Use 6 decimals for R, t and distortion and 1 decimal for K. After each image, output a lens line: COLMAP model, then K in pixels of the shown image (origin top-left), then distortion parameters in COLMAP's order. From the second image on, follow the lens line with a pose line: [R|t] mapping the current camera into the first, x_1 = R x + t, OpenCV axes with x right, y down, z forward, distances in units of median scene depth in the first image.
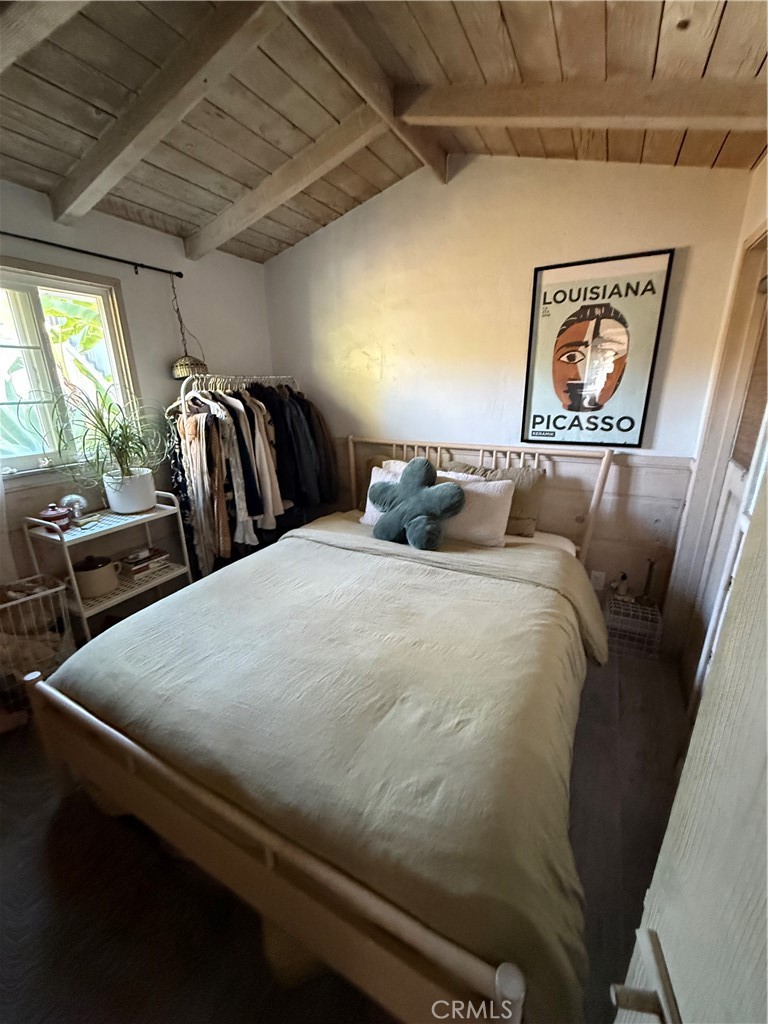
lens RADIAL K [[409.3, 0, 384.0], [0, 409.3, 512.0], [0, 0, 1]] dist [0.000960, 0.000287]
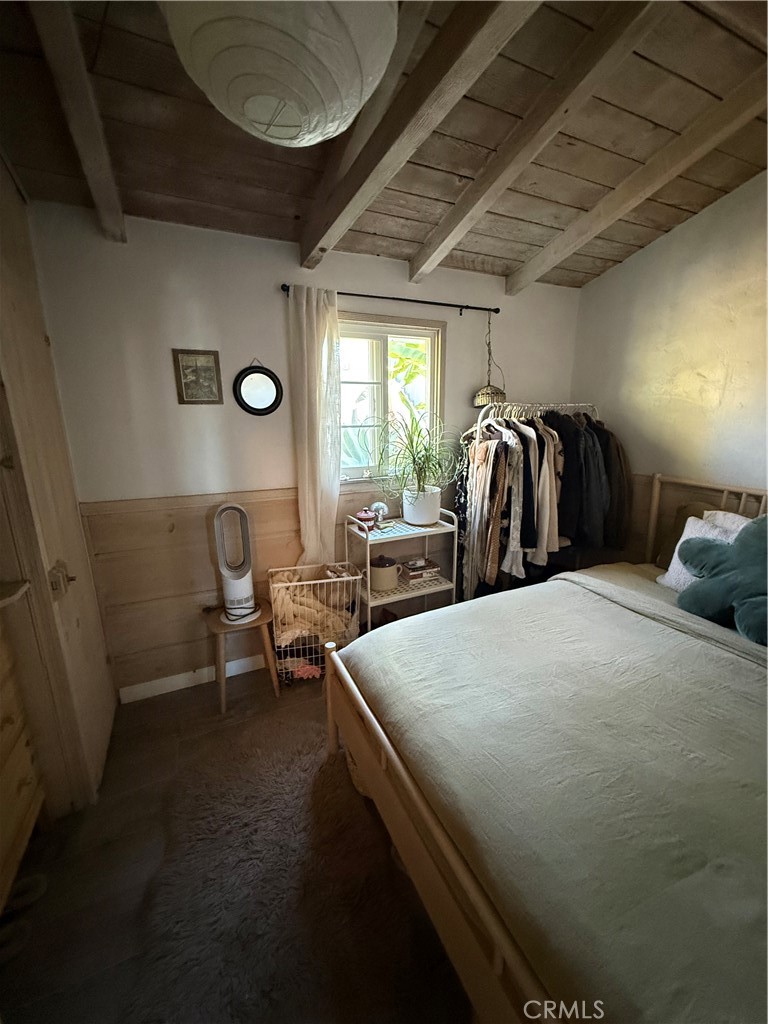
lens RADIAL K [[409.3, 0, 384.0], [0, 409.3, 512.0], [0, 0, 1]] dist [0.000960, 0.000287]
pose [[0.800609, 0.144963, -0.581388, -0.045583], [-0.181771, 0.983327, -0.005129, -0.009074], [0.570951, 0.109786, 0.813610, 0.031011]]
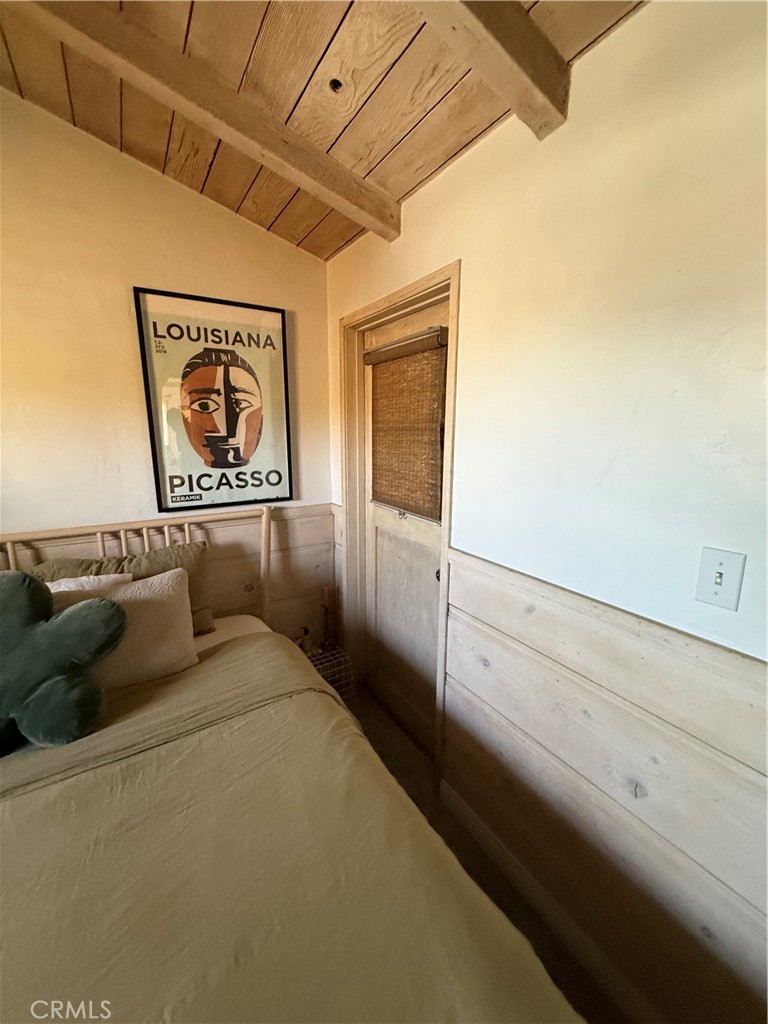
lens RADIAL K [[407.2, 0, 384.0], [0, 407.2, 512.0], [0, 0, 1]] dist [-0.002303, -0.000161]
pose [[0.497192, -0.157177, 0.853285, -0.102025], [0.252615, 0.967072, 0.030944, -0.101249], [-0.830052, 0.200168, 0.520526, 0.305921]]
